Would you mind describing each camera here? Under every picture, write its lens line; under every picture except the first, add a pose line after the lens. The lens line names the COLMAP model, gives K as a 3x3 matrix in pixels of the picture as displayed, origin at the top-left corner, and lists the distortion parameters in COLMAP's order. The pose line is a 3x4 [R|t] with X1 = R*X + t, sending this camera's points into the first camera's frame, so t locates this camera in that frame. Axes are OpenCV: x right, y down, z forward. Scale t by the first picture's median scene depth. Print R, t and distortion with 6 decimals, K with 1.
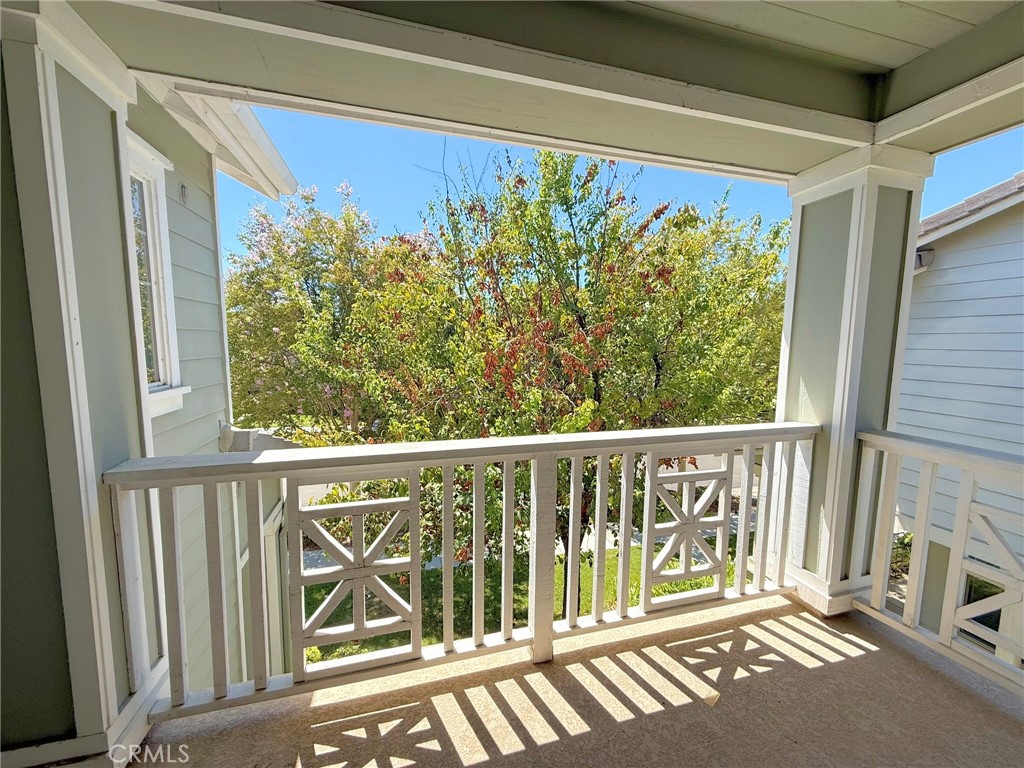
lens RADIAL K [[408.0, 0, 512.0], [0, 408.0, 384.0], [0, 0, 1]] dist [0.001503, 0.000299]
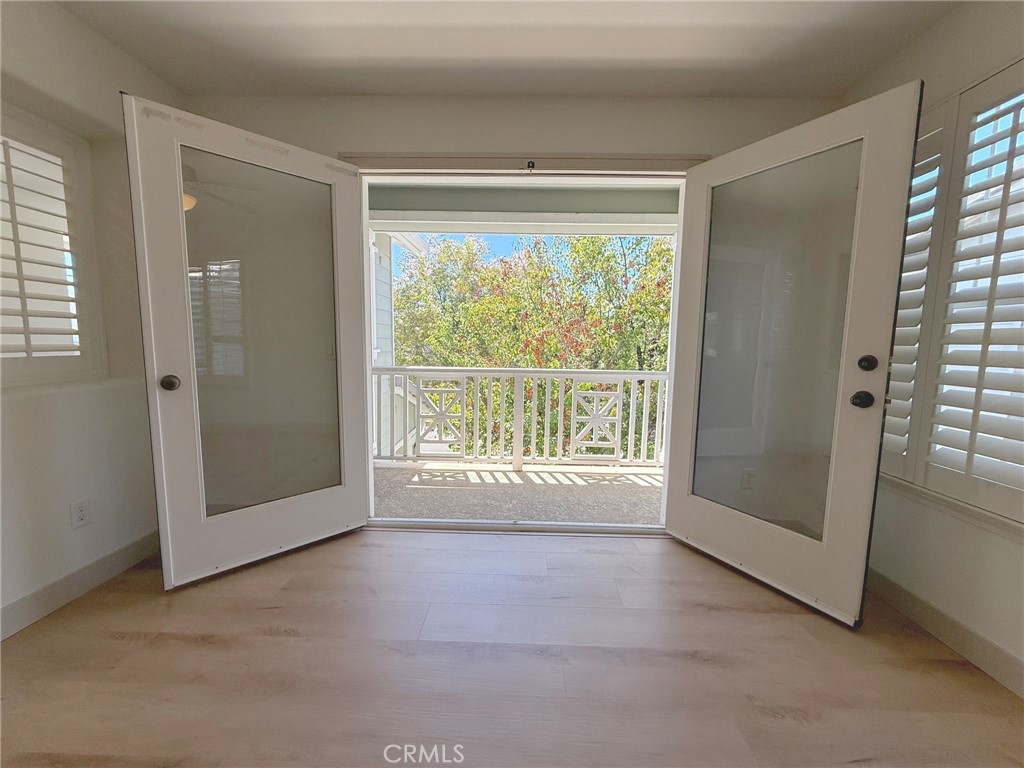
lens RADIAL K [[408.0, 0, 512.0], [0, 408.0, 384.0], [0, 0, 1]] dist [0.001503, 0.000299]
pose [[0.956018, 0.032250, -0.291531, 0.662942], [-0.033747, 0.999430, -0.000106, 0.203747], [0.291361, 0.009940, 0.956562, -1.106521]]
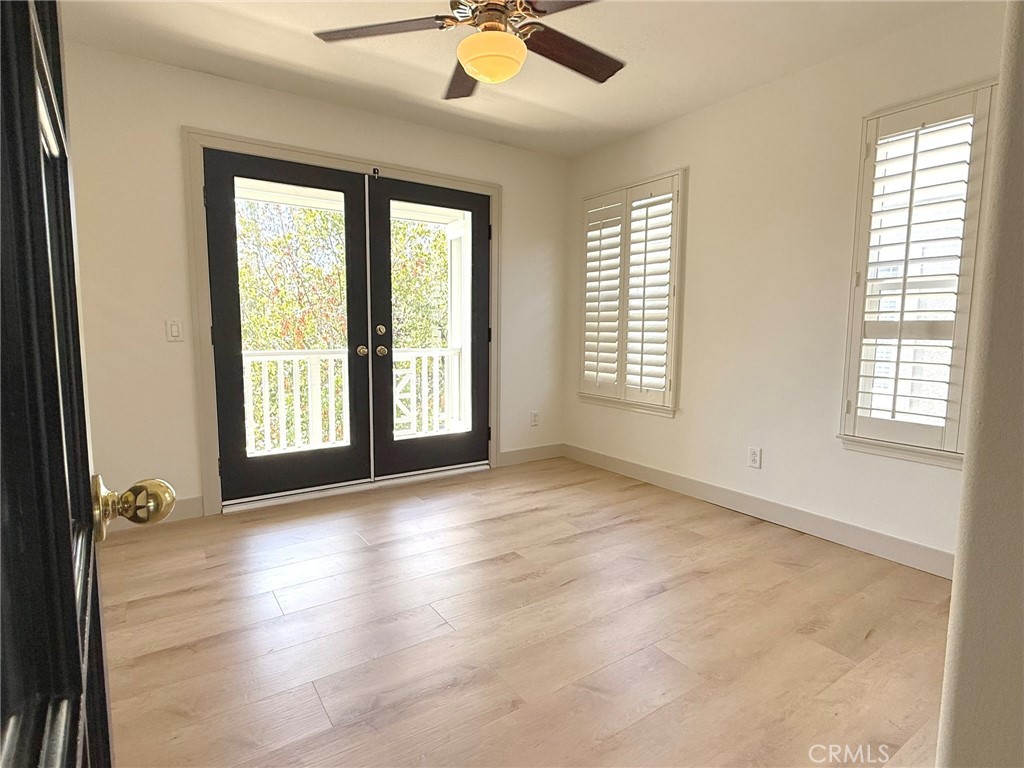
lens RADIAL K [[540.5, 0, 512.0], [0, 540.5, 384.0], [0, 0, 1]] dist [-0.000412, 0.000086]
pose [[0.947326, -0.041075, 0.317625, 0.119165], [0.039501, 0.999155, 0.011397, 0.302756], [-0.317825, 0.001750, 0.948148, -1.953891]]
